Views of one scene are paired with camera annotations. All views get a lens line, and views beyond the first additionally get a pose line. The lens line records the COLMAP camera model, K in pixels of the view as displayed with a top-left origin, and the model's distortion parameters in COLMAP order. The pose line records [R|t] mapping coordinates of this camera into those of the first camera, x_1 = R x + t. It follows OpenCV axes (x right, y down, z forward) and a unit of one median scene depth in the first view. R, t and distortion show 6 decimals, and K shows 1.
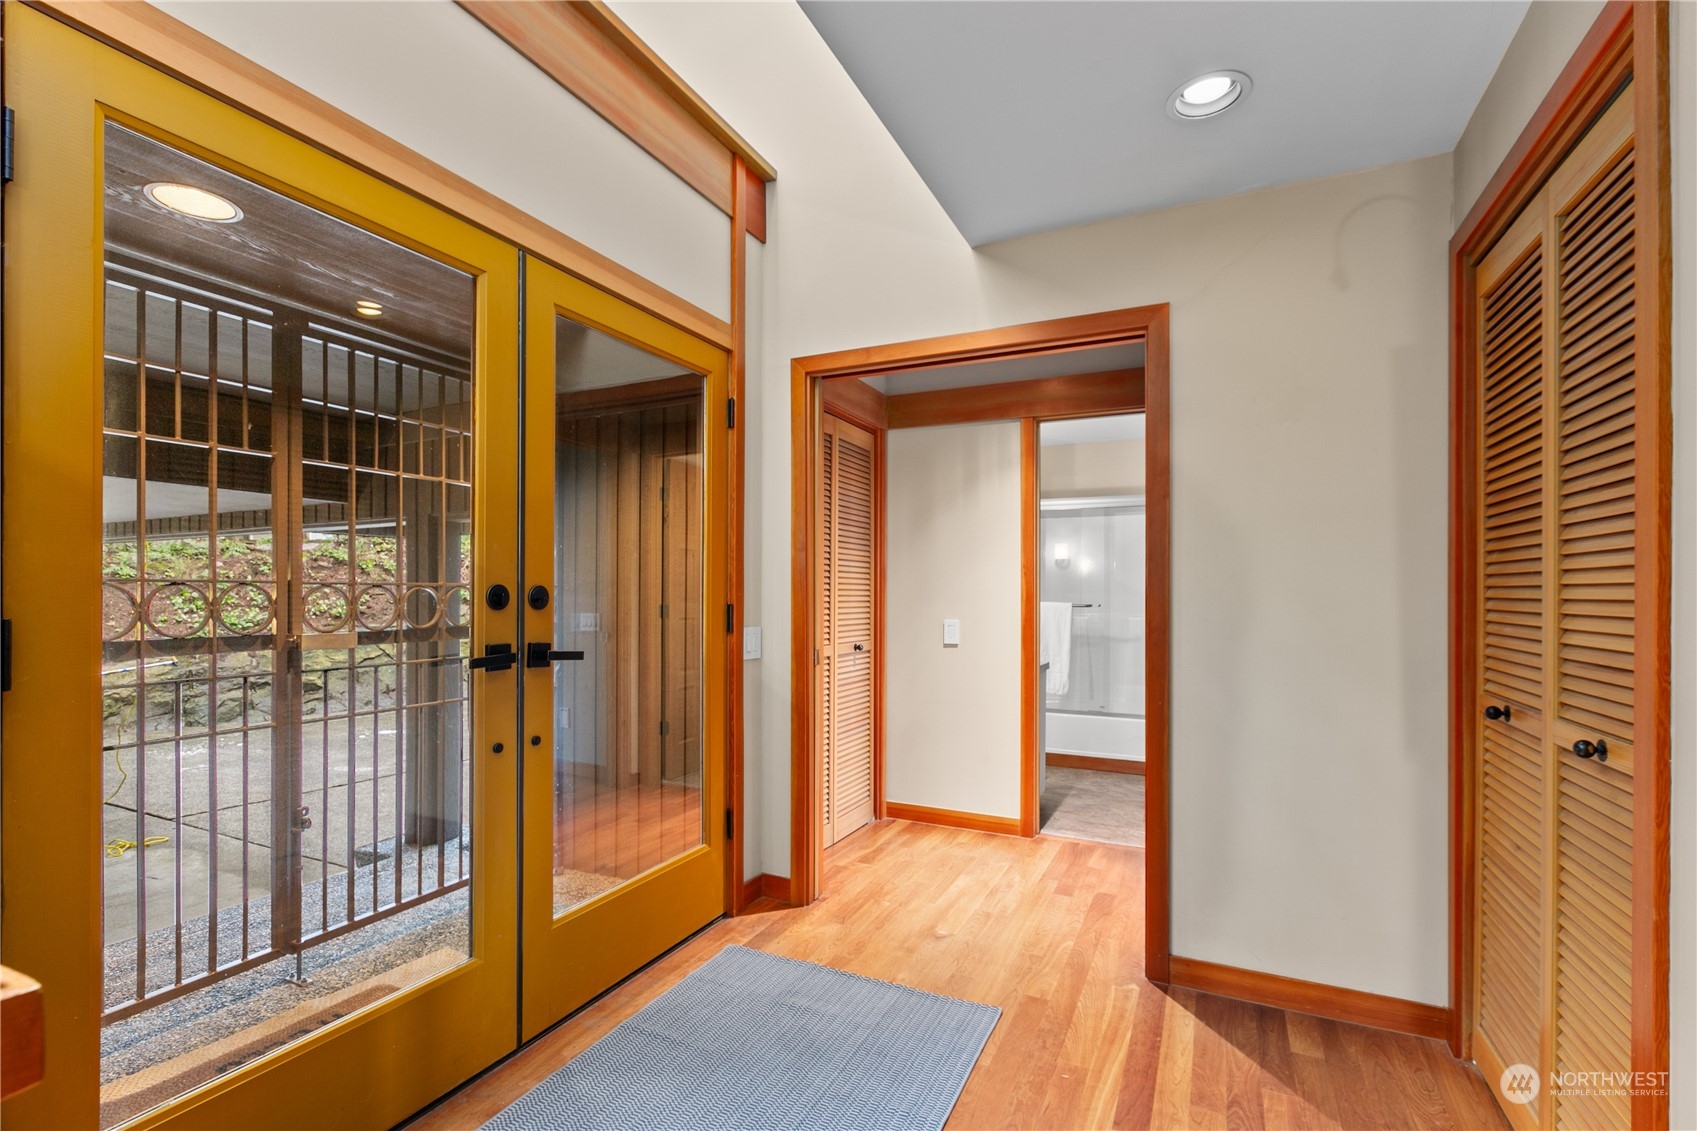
lens RADIAL K [[789.2, 0, 846.1], [0, 789.2, 577.5], [0, 0, 1]] dist [-0.001323, -0.000315]
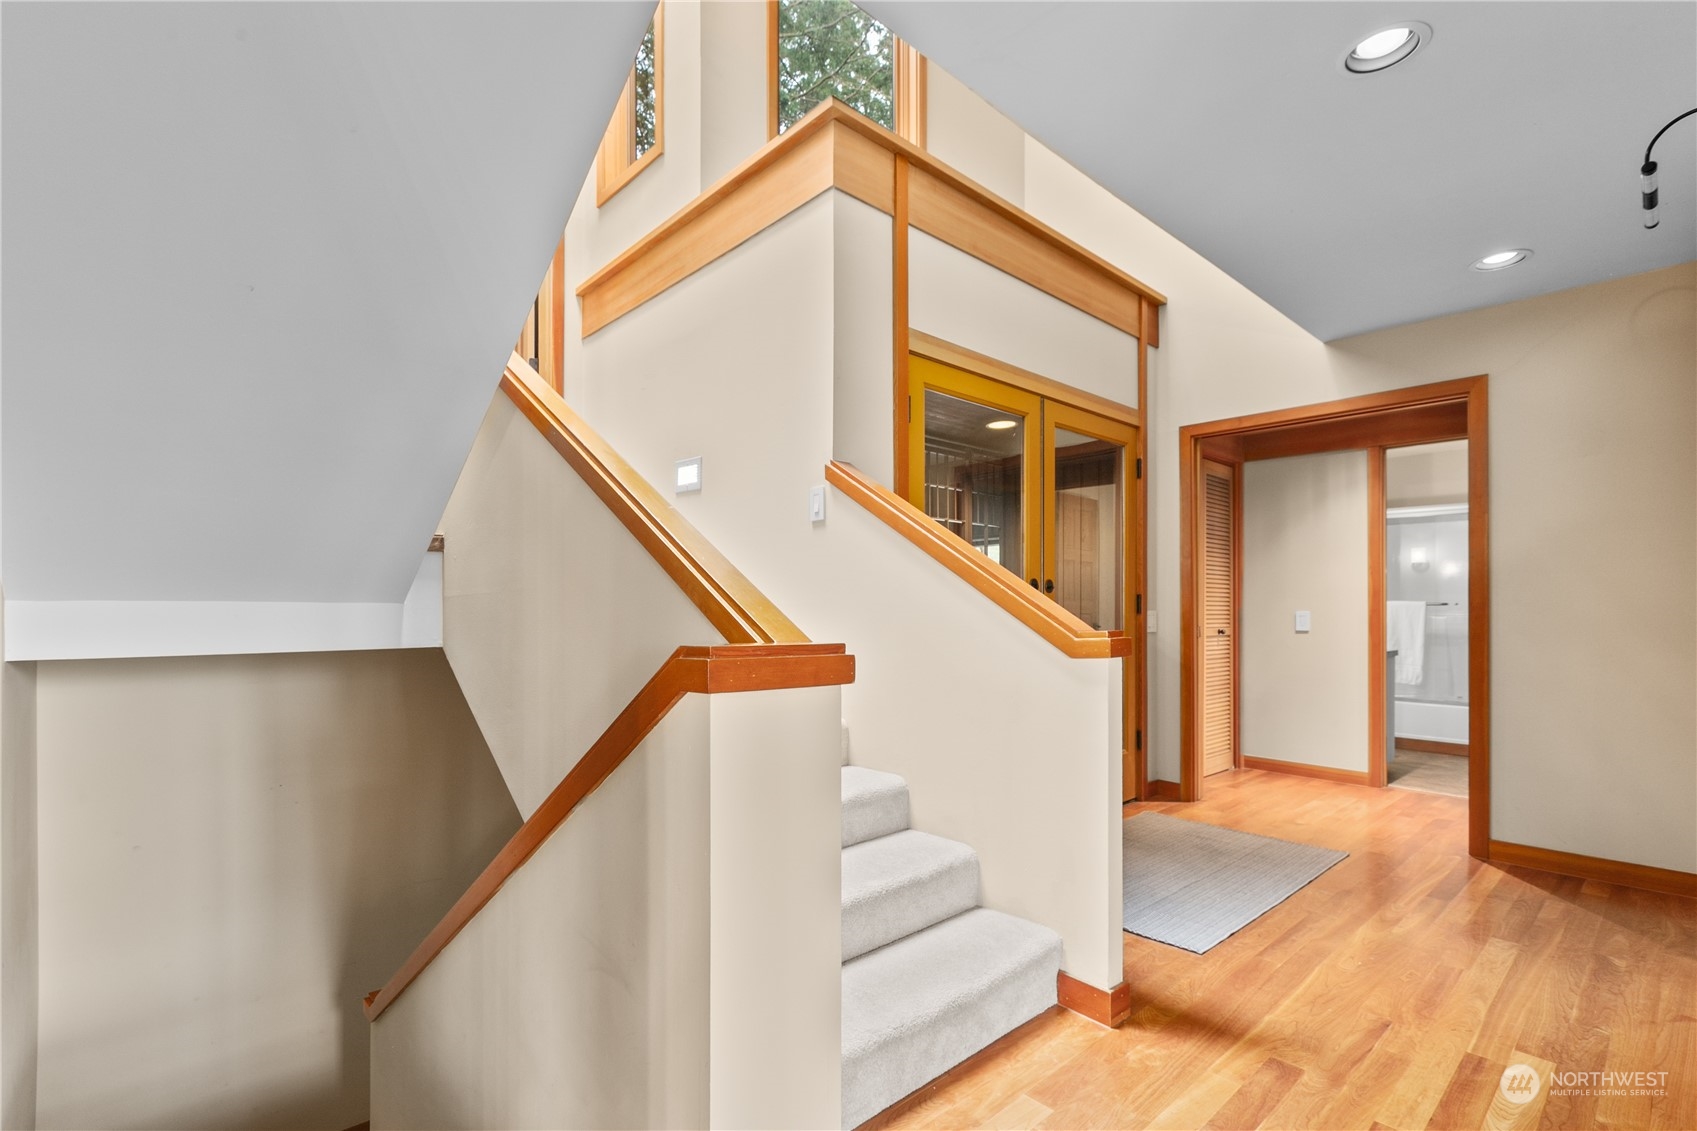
lens RADIAL K [[769.8, 0, 847.0], [0, 769.8, 592.8], [0, 0, 1]] dist [0.000340, -0.000252]
pose [[0.926297, -0.003957, -0.376773, -0.103657], [0.004860, 0.999987, 0.001445, 0.024655], [0.376762, -0.003170, 0.926304, -0.552870]]
